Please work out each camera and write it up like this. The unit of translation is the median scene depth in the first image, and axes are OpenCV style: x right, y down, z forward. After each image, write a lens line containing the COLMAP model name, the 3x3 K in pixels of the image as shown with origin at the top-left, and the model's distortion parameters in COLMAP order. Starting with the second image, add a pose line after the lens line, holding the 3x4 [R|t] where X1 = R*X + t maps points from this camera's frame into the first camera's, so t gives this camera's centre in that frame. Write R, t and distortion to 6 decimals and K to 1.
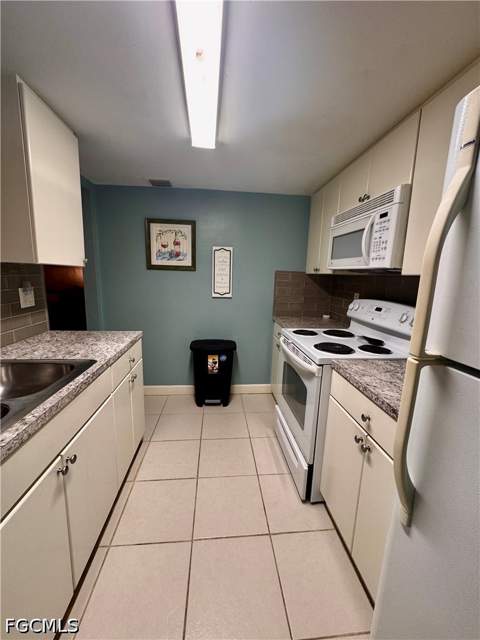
lens RADIAL K [[254.4, 0, 240.3], [0, 254.4, 321.2], [0, 0, 1]] dist [0.001337, -0.000357]
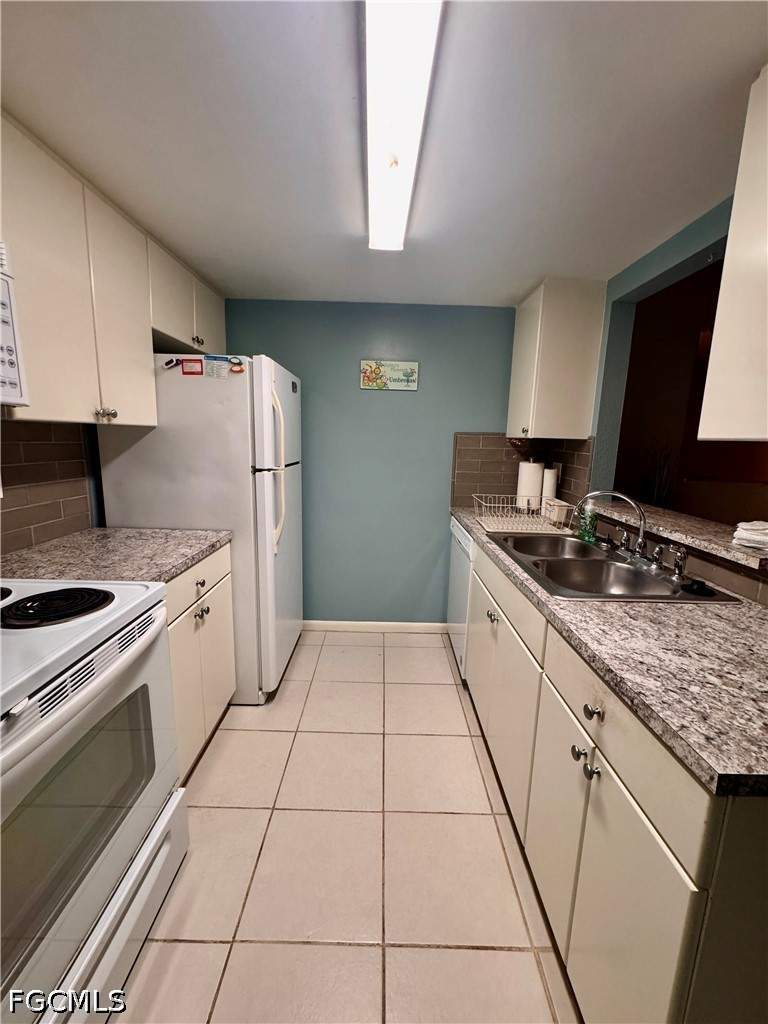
lens RADIAL K [[407.0, 0, 385.6], [0, 407.0, 510.0], [0, 0, 1]] dist [0.001337, -0.000357]
pose [[-0.993397, -0.076308, 0.085667, -0.254951], [-0.042367, 0.937945, 0.344185, -0.369002], [-0.106615, 0.338283, -0.934985, 1.997086]]
